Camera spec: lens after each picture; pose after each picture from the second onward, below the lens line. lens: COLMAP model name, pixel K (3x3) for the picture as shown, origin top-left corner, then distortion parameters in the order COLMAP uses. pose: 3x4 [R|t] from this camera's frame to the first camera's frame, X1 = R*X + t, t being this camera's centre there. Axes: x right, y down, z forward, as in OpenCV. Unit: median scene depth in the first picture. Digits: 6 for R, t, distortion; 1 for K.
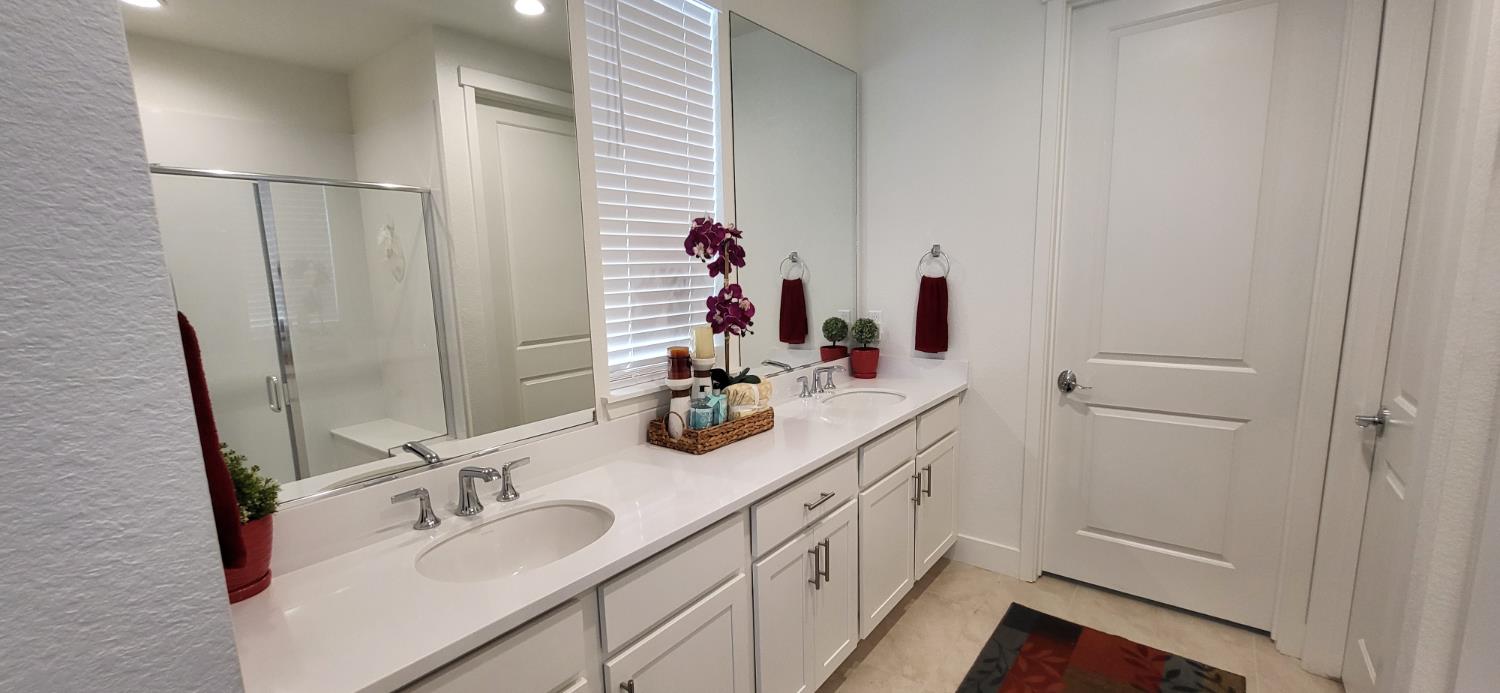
lens RADIAL K [[597.6, 0, 747.9], [0, 597.6, 350.8], [0, 0, 1]] dist [-0.000630, -0.000359]
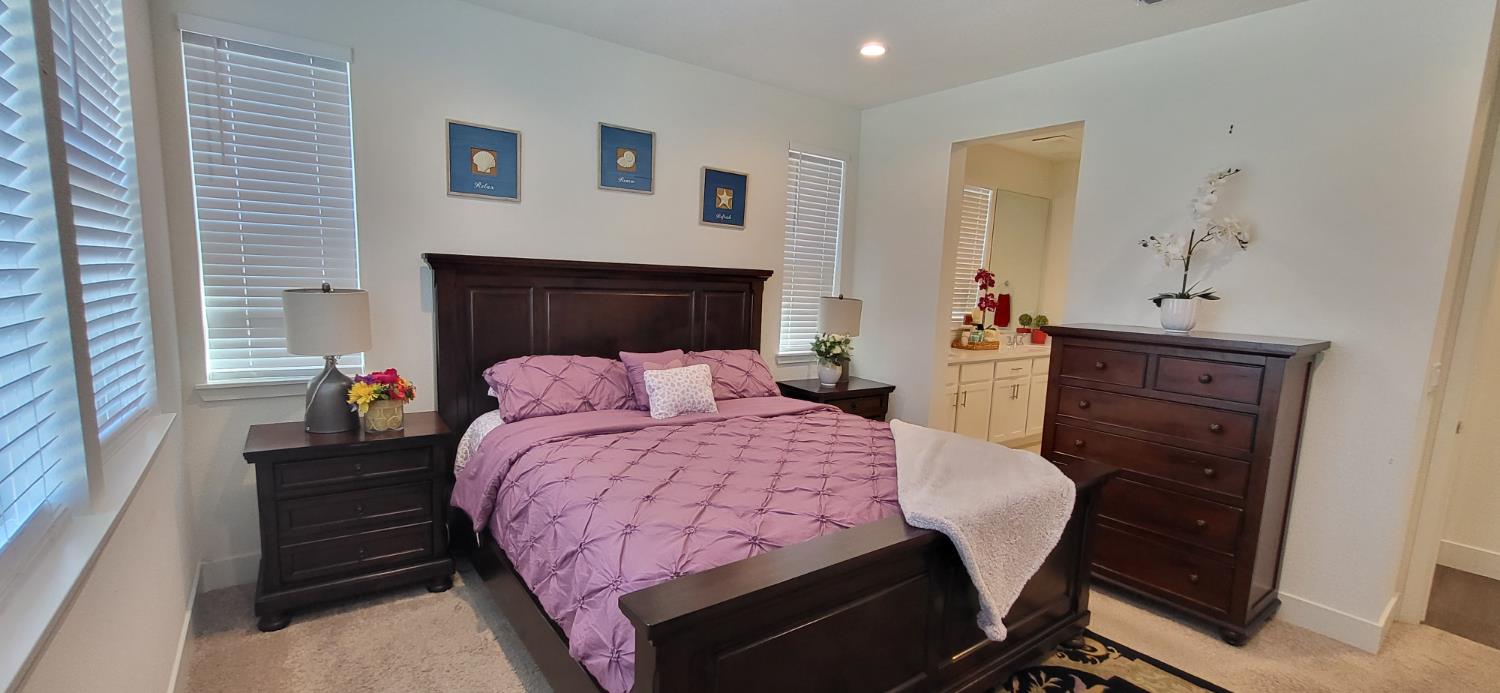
lens RADIAL K [[597.6, 0, 749.1], [0, 597.6, 351.6], [0, 0, 1]] dist [-0.000630, -0.000359]
pose [[0.959986, 0.101654, -0.260949, -0.340991], [-0.105303, 0.994440, -0.000002, 0.269164], [0.259498, 0.027481, 0.965353, -1.912063]]
